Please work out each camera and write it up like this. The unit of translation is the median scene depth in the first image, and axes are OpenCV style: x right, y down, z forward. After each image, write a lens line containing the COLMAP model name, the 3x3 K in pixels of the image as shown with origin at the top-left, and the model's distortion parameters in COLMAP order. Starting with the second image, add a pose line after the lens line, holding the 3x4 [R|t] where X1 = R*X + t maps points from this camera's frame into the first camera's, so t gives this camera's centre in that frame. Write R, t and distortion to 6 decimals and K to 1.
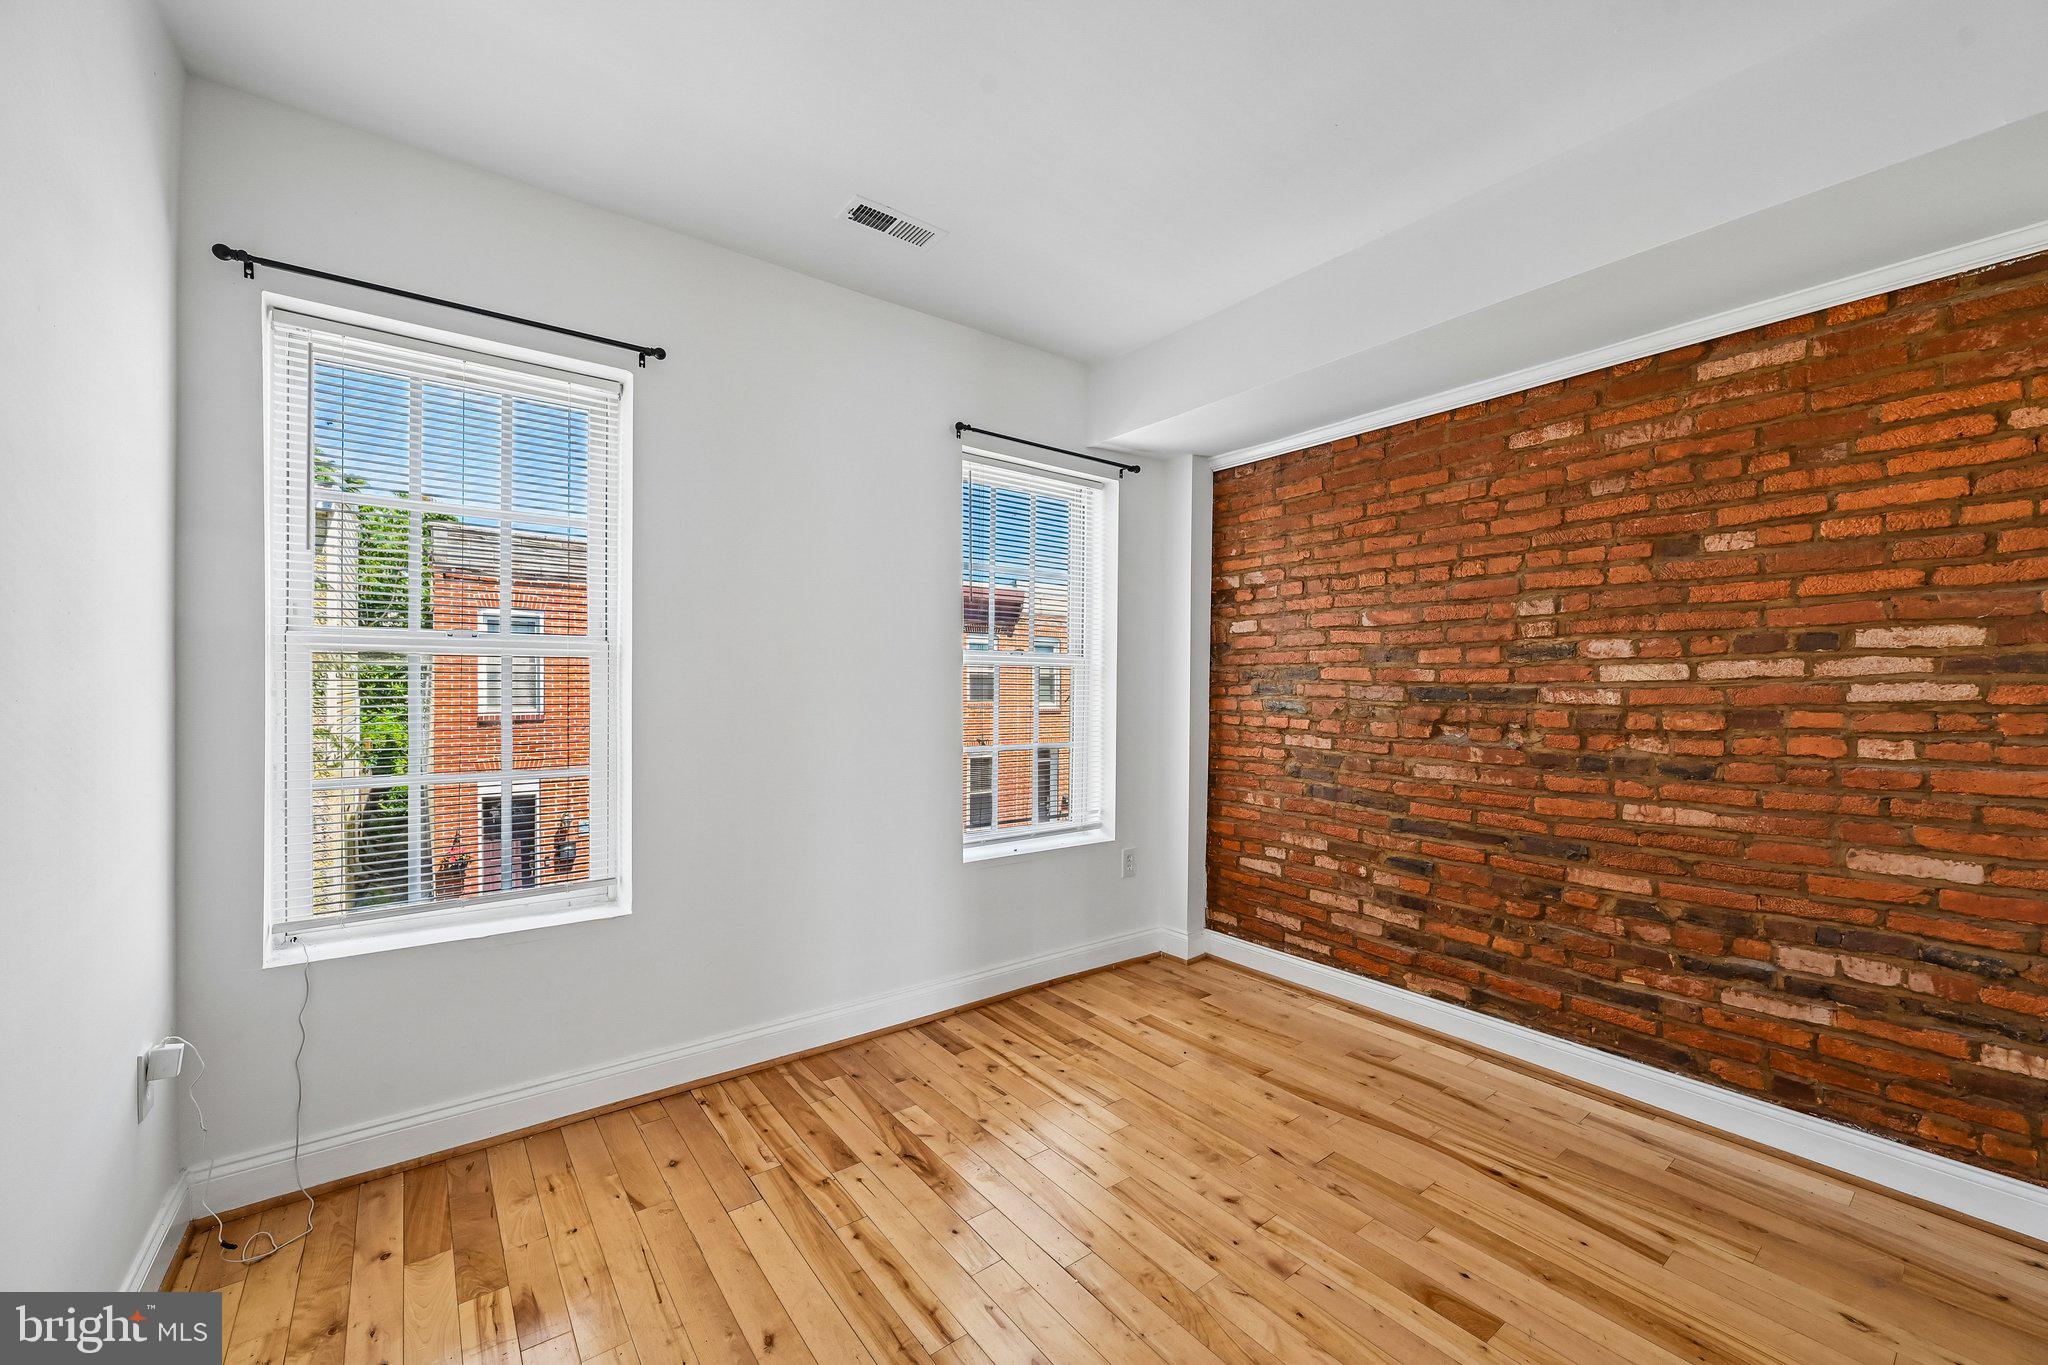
lens RADIAL K [[805.0, 0, 1033.2], [0, 805.0, 689.6], [0, 0, 1]] dist [-0.003560, -0.000119]
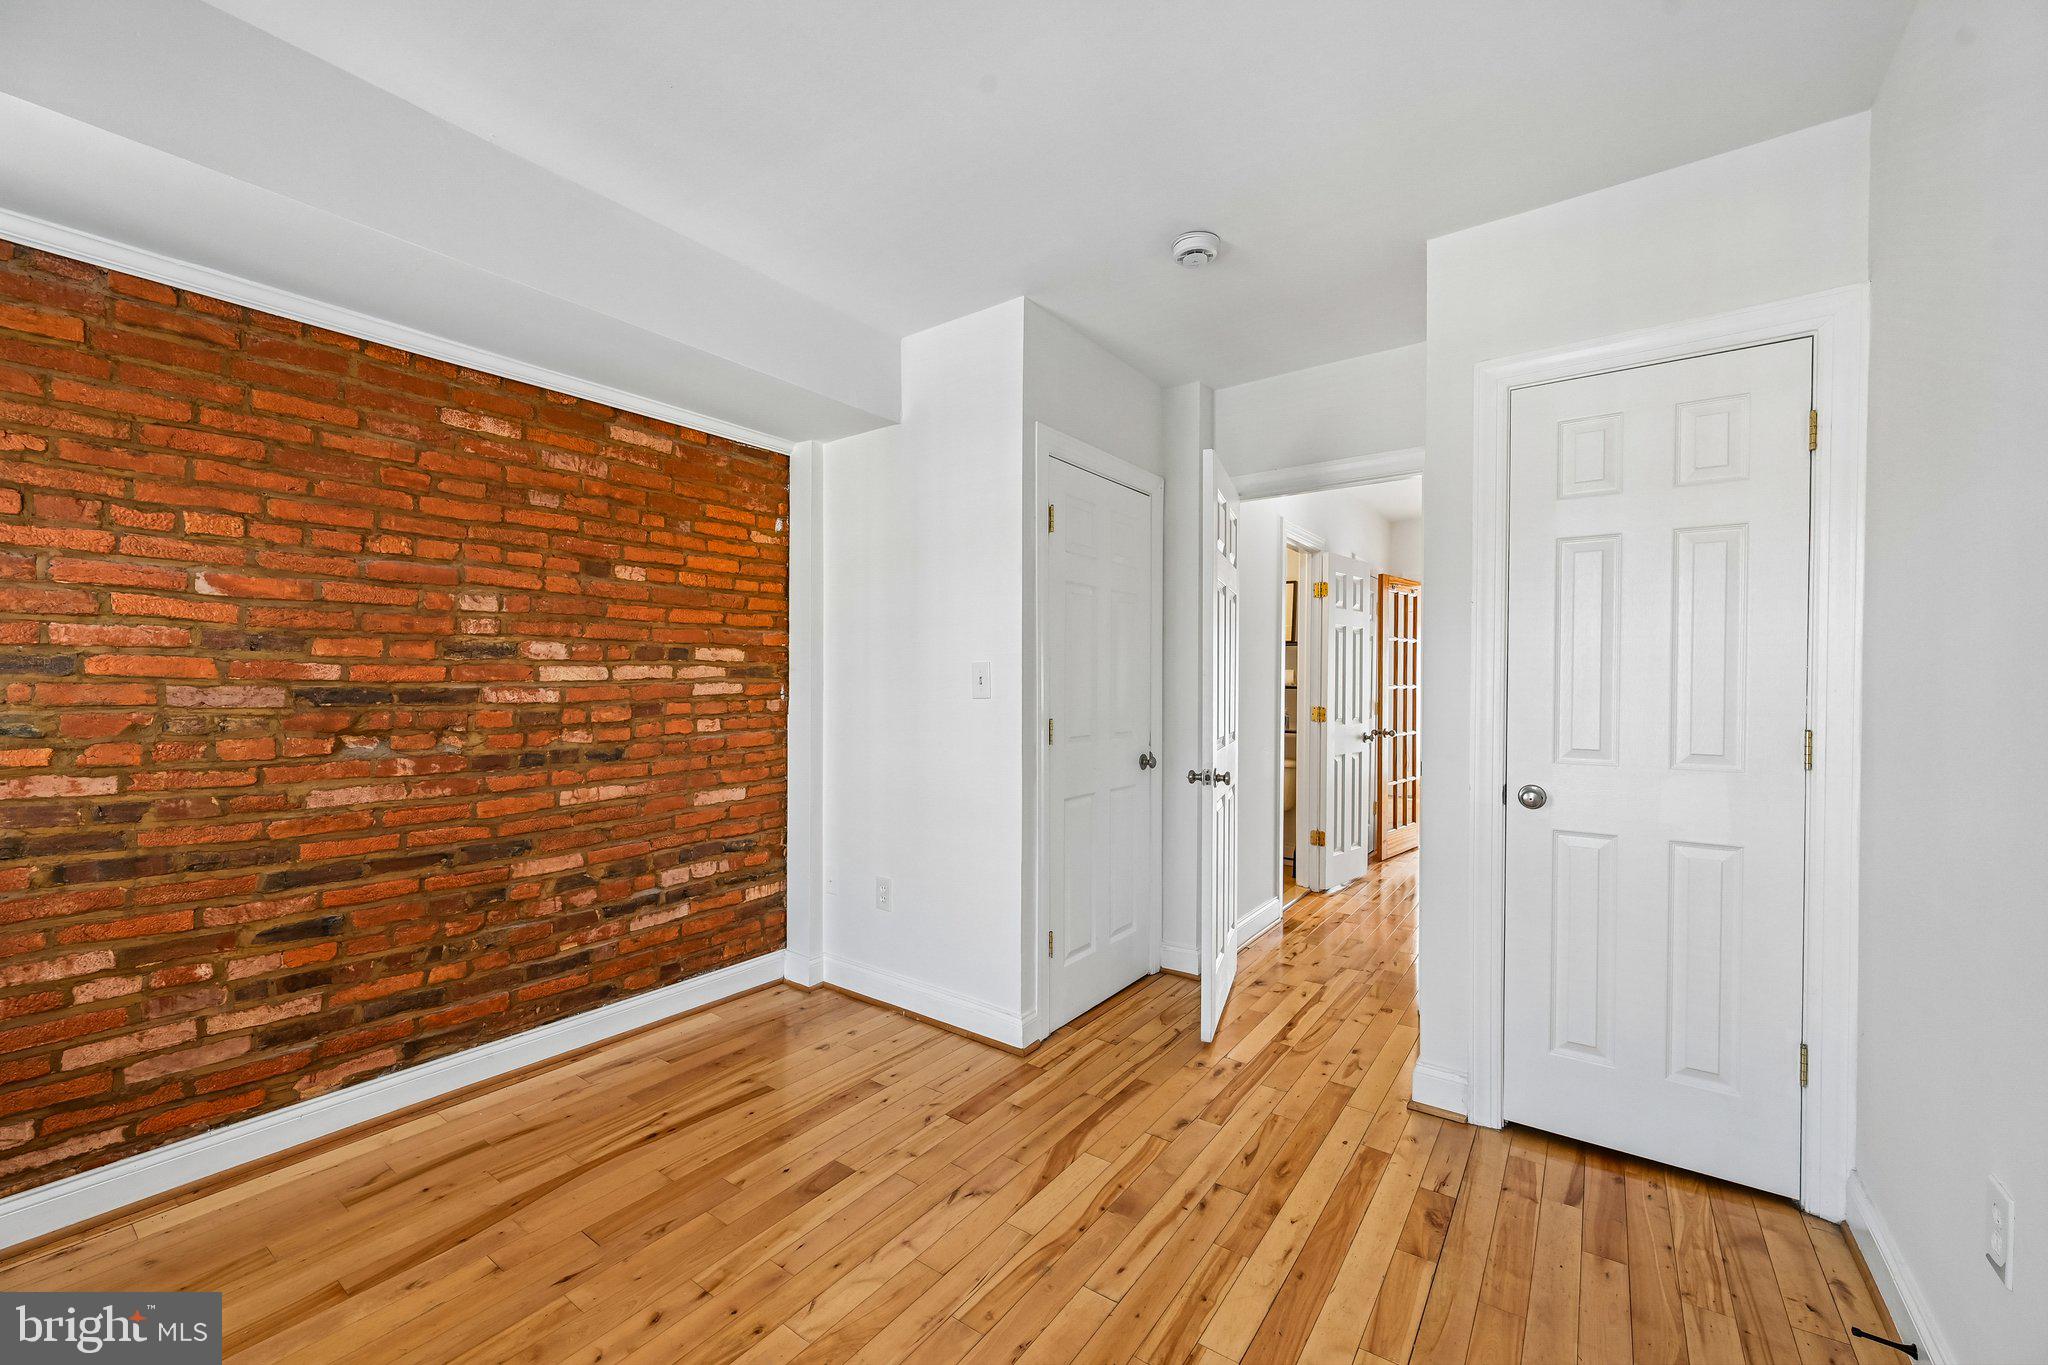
lens RADIAL K [[805.0, 0, 1037.6], [0, 805.0, 689.7], [0, 0, 1]] dist [-0.003560, -0.000119]
pose [[-0.297723, -0.011947, 0.954578, -0.487763], [0.000604, 0.999919, 0.012703, -0.011230], [-0.954652, 0.004359, -0.297692, 0.661162]]
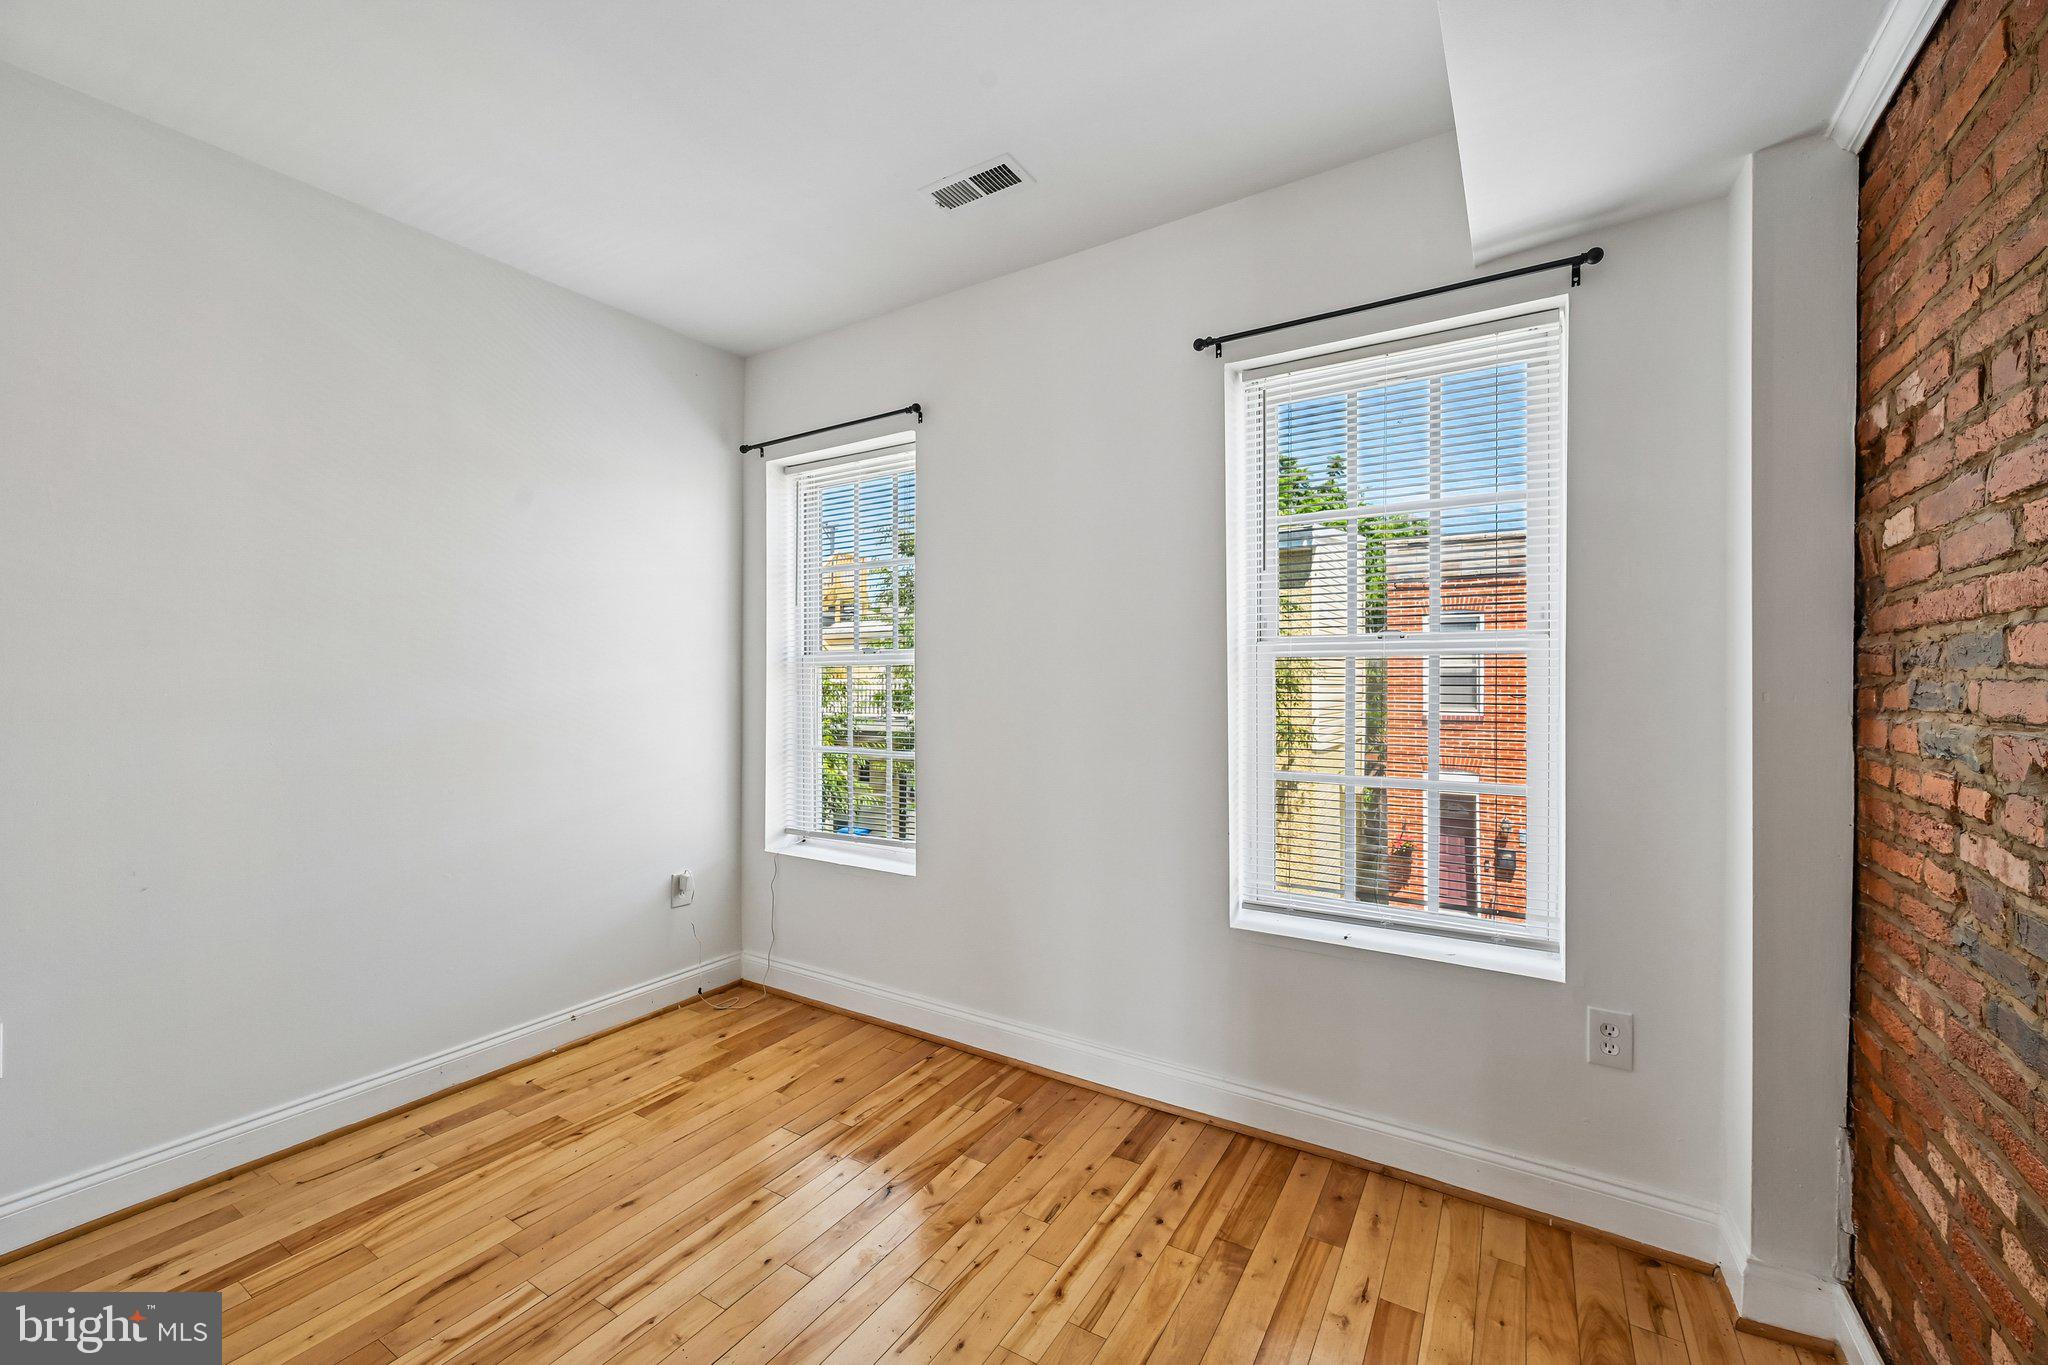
lens RADIAL K [[805.0, 0, 1022.8], [0, 805.0, 684.8], [0, 0, 1]] dist [-0.003560, -0.000119]
pose [[0.350021, -0.003900, -0.936734, 0.643073], [-0.002194, 0.999985, -0.004983, -0.003804], [0.936739, 0.003799, 0.350007, 0.673006]]
